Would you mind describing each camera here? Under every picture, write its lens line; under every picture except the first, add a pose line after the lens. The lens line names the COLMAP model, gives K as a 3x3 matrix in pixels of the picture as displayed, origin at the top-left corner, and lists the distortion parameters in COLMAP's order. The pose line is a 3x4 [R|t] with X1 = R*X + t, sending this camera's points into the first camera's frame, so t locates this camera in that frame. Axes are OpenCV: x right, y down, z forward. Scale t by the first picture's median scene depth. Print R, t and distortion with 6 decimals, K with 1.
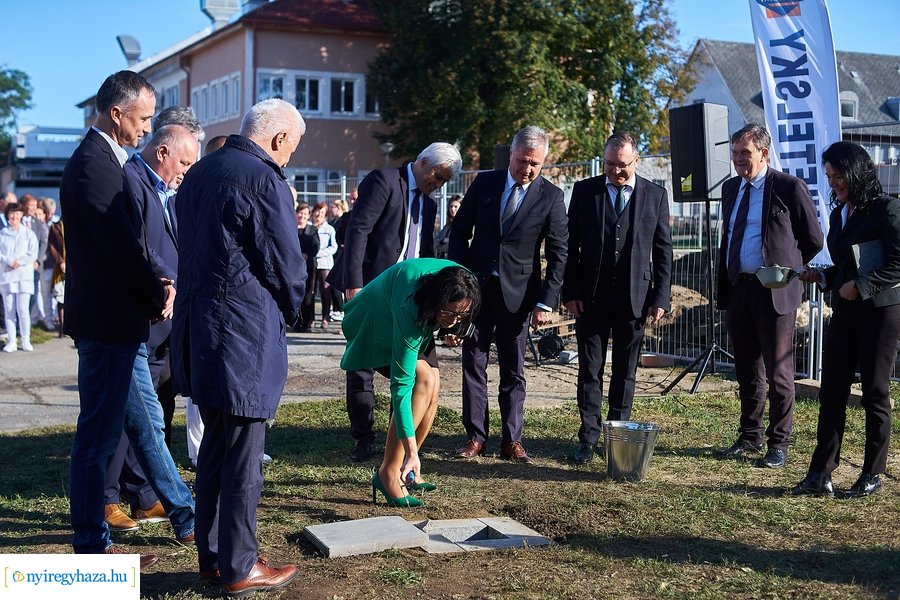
lens RADIAL K [[1435.2, 0, 446.9], [0, 1435.2, 260.4], [0, 0, 1]] dist [-0.125604, 0.064817]
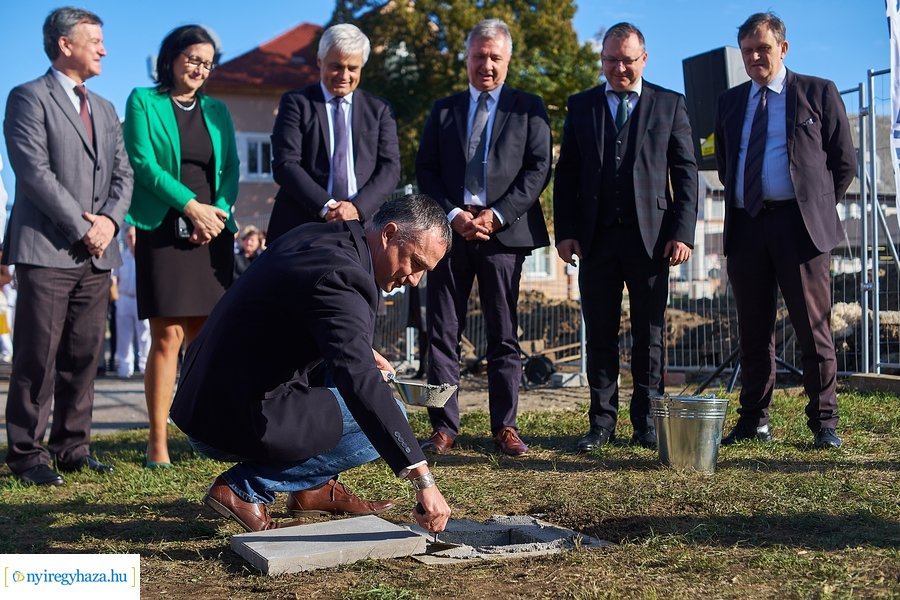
lens RADIAL K [[1383.5, 0, 450.0], [0, 1383.5, 300.0], [0, 0, 1]] dist [-0.128795, 0.116615]
pose [[0.999028, -0.028589, 0.033541, -0.006489], [0.029903, 0.998778, -0.039337, 0.037437], [-0.032375, 0.040302, 0.998663, 0.128499]]
